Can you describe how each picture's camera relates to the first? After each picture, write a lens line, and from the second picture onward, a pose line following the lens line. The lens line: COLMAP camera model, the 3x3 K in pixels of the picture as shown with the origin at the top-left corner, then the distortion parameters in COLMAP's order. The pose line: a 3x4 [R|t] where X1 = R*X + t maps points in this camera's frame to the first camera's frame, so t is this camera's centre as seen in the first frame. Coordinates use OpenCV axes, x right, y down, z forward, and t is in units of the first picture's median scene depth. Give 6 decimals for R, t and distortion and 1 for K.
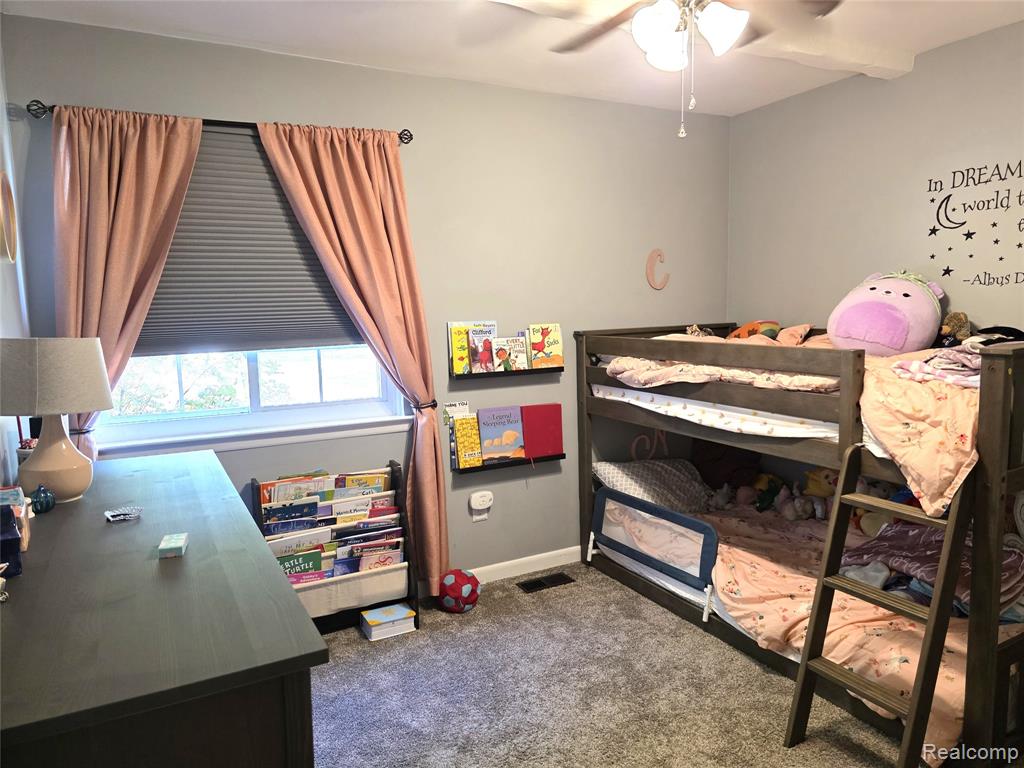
lens RADIAL K [[686.0, 0, 513.7], [0, 686.0, 382.3], [0, 0, 1]] dist [0.042869, -0.040387]
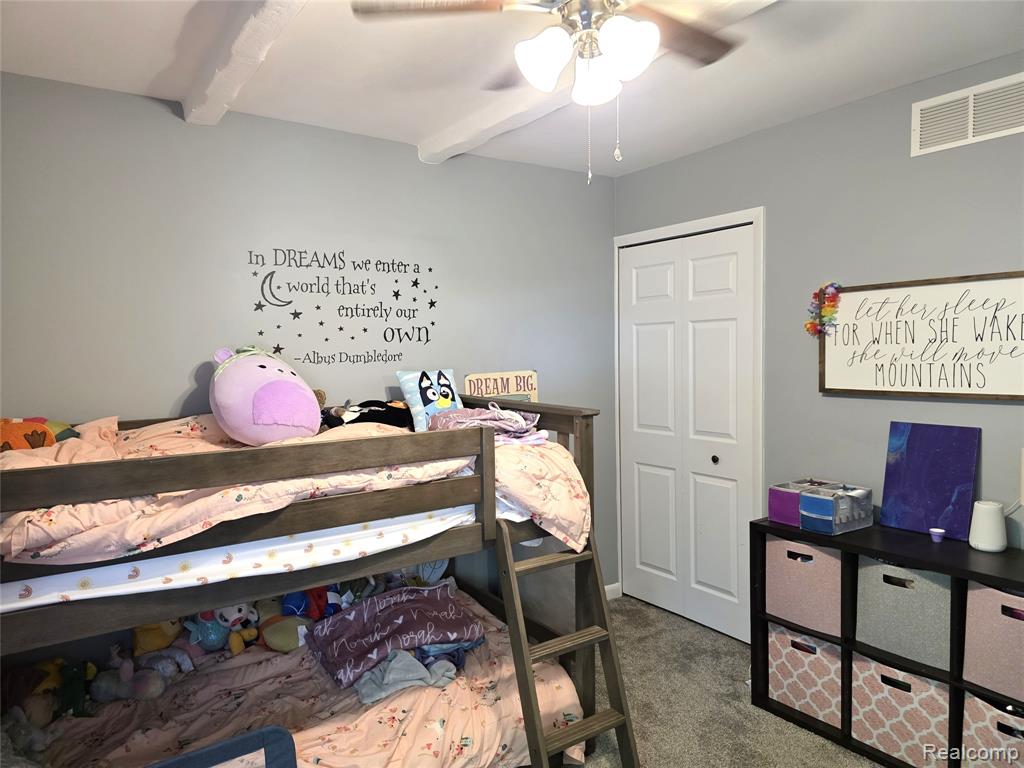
lens RADIAL K [[686.0, 0, 514.0], [0, 686.0, 385.6], [0, 0, 1]] dist [0.042869, -0.040387]
pose [[-0.118078, -0.026022, 0.992663, -0.373330], [0.134002, 0.990095, 0.041894, -0.104987], [-0.983921, 0.137965, -0.113422, 0.787289]]
